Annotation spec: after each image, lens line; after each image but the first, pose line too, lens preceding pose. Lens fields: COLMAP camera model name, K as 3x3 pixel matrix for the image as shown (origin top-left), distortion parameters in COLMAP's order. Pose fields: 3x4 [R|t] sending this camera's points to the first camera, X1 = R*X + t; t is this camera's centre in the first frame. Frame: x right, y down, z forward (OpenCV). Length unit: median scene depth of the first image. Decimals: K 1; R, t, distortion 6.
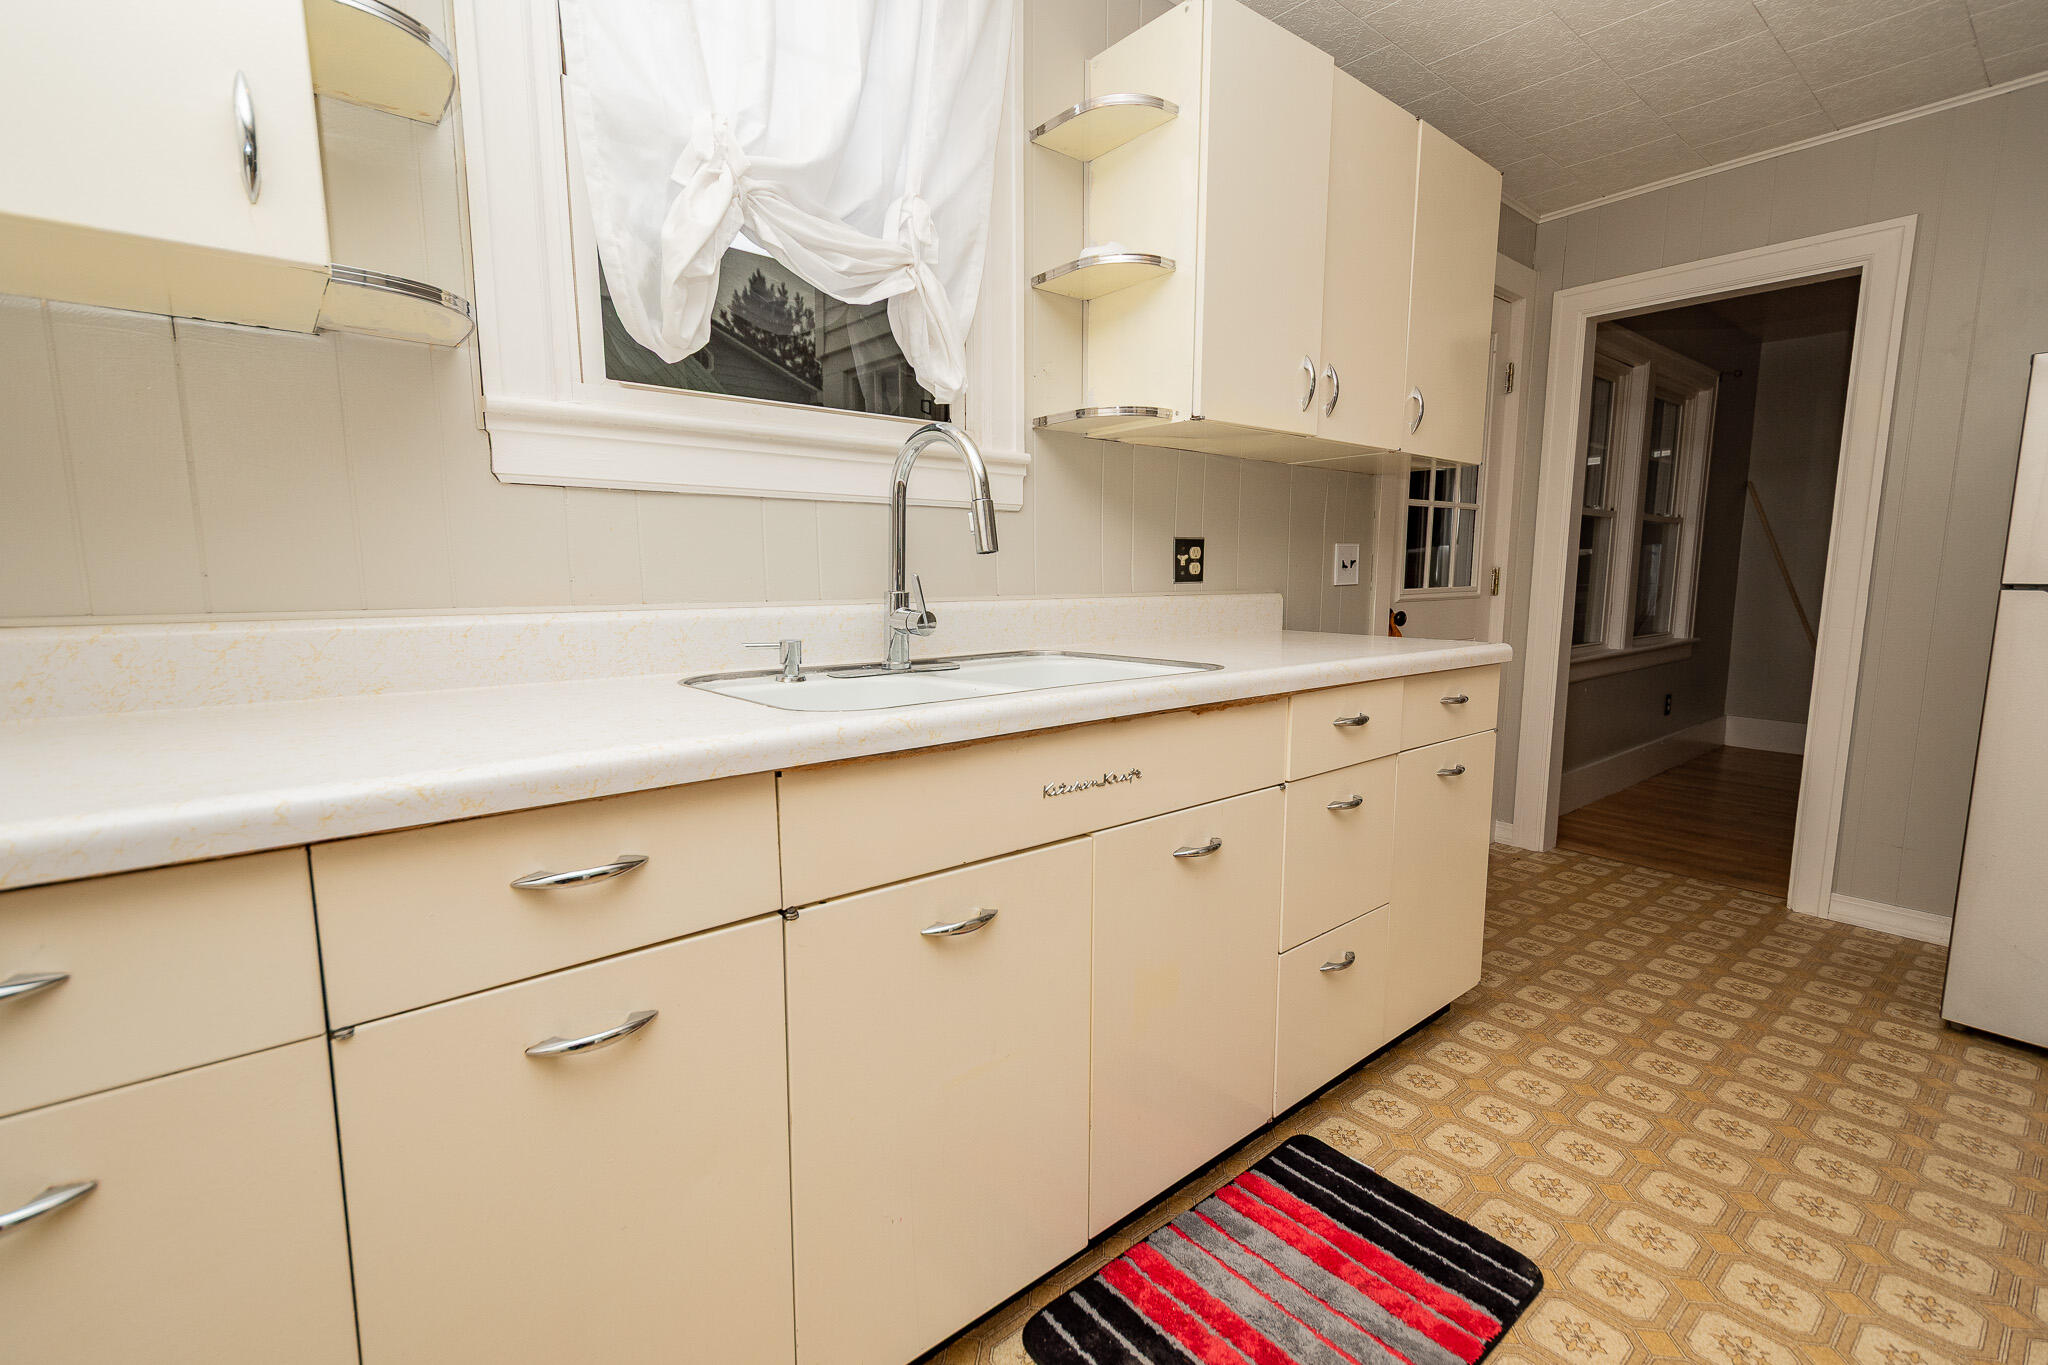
lens RADIAL K [[889.7, 0, 1033.5], [0, 889.7, 684.8], [0, 0, 1]] dist [-0.001033, -0.000385]
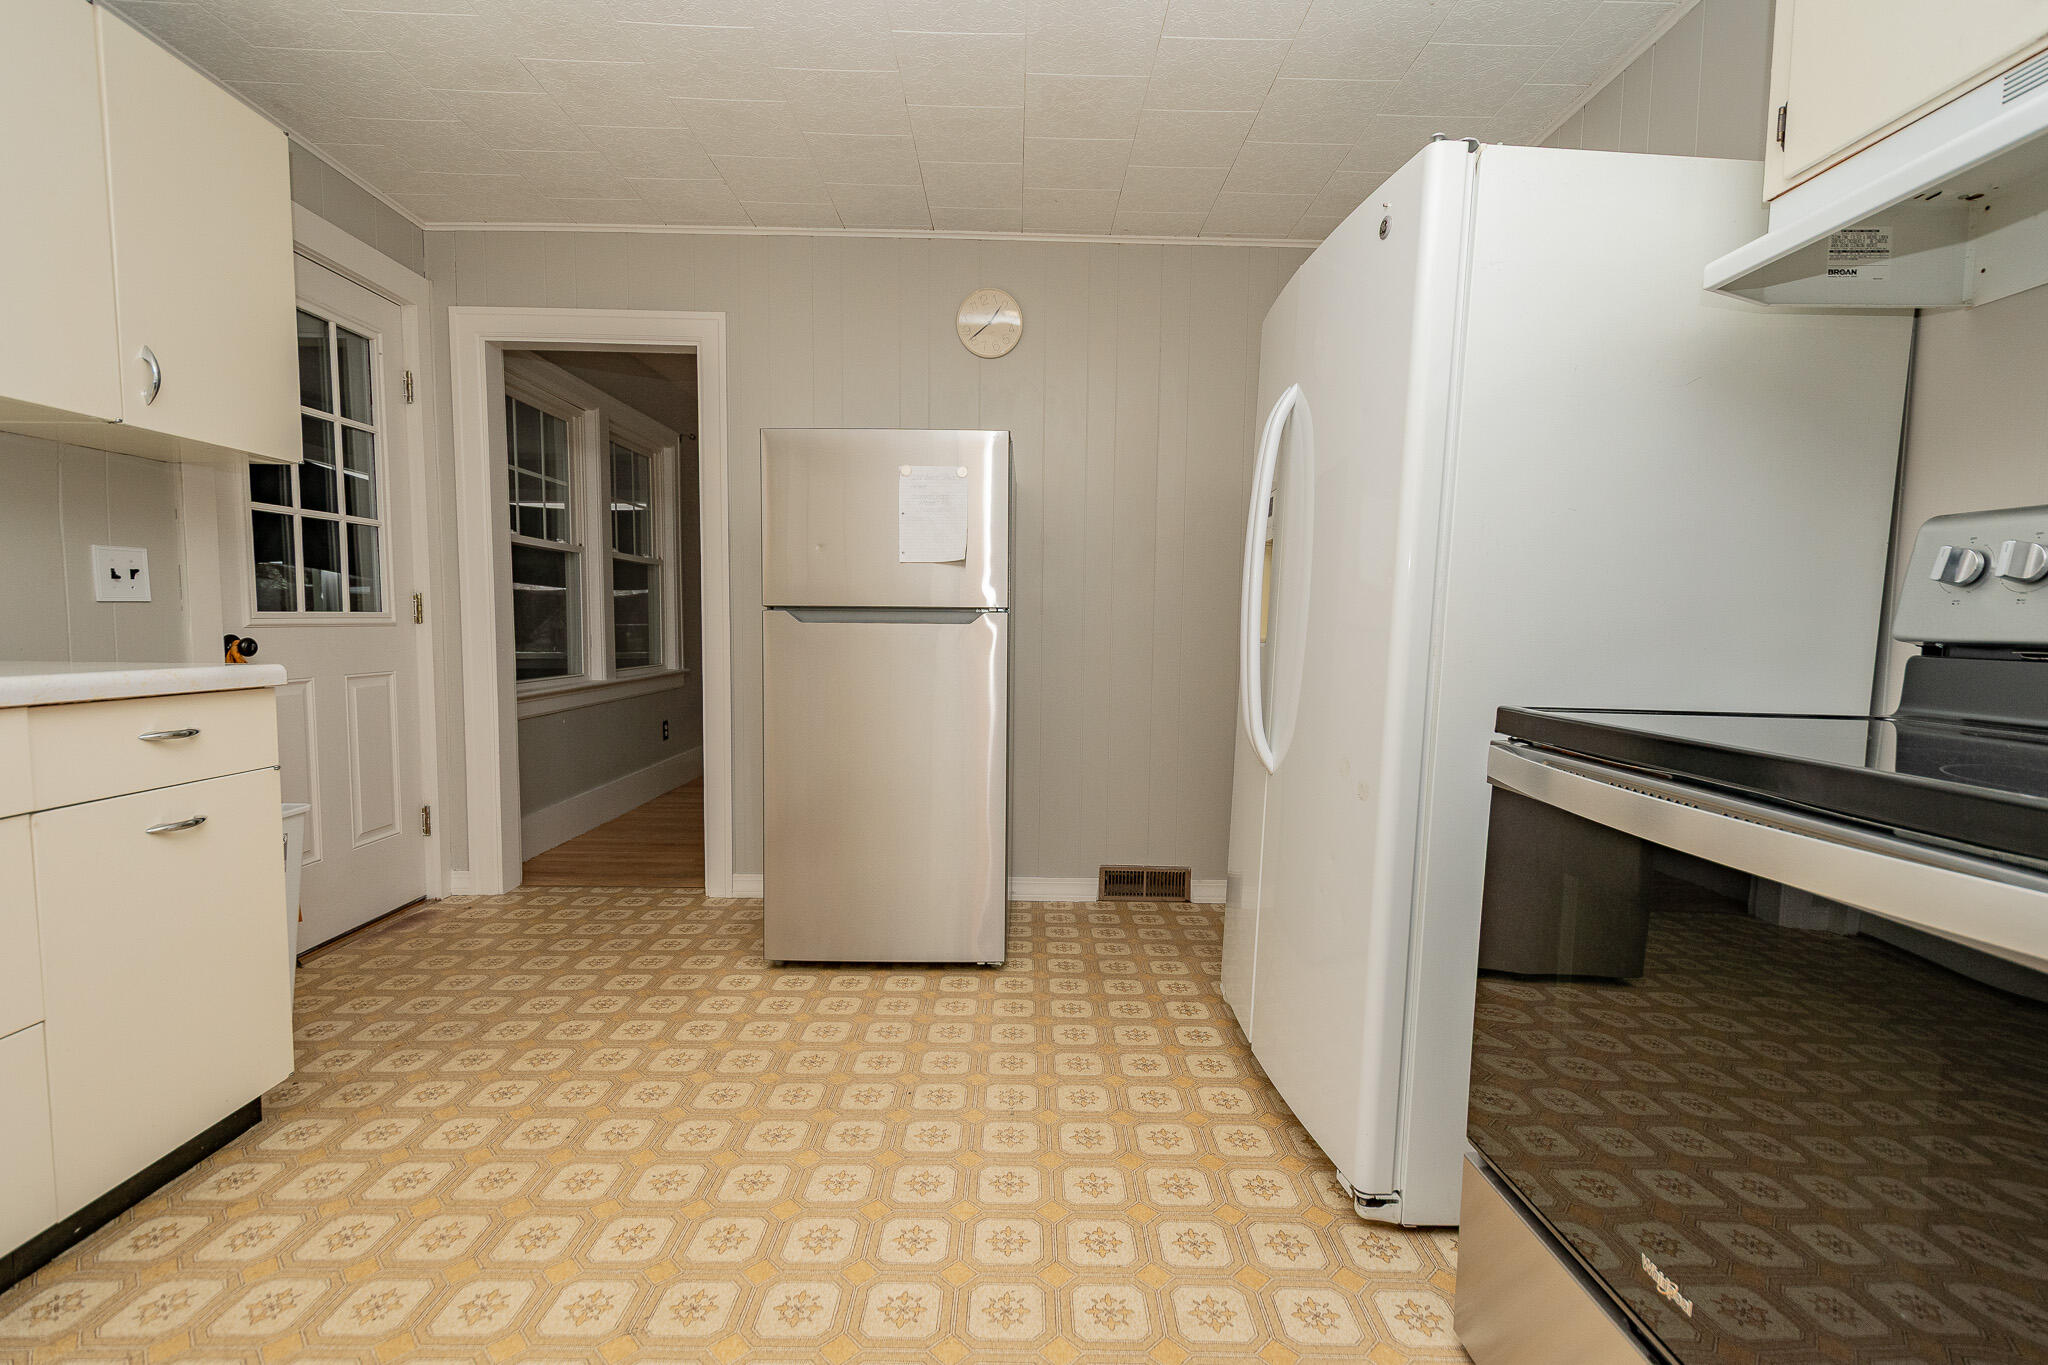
lens RADIAL K [[910.0, 0, 1024.0], [0, 910.0, 682.5], [0, 0, 1]] dist [0.000755, -0.004812]
pose [[0.616551, -0.044489, 0.786057, 0.217557], [0.088890, 0.995952, -0.013353, 0.034684], [-0.782281, 0.078106, 0.618010, -0.066214]]
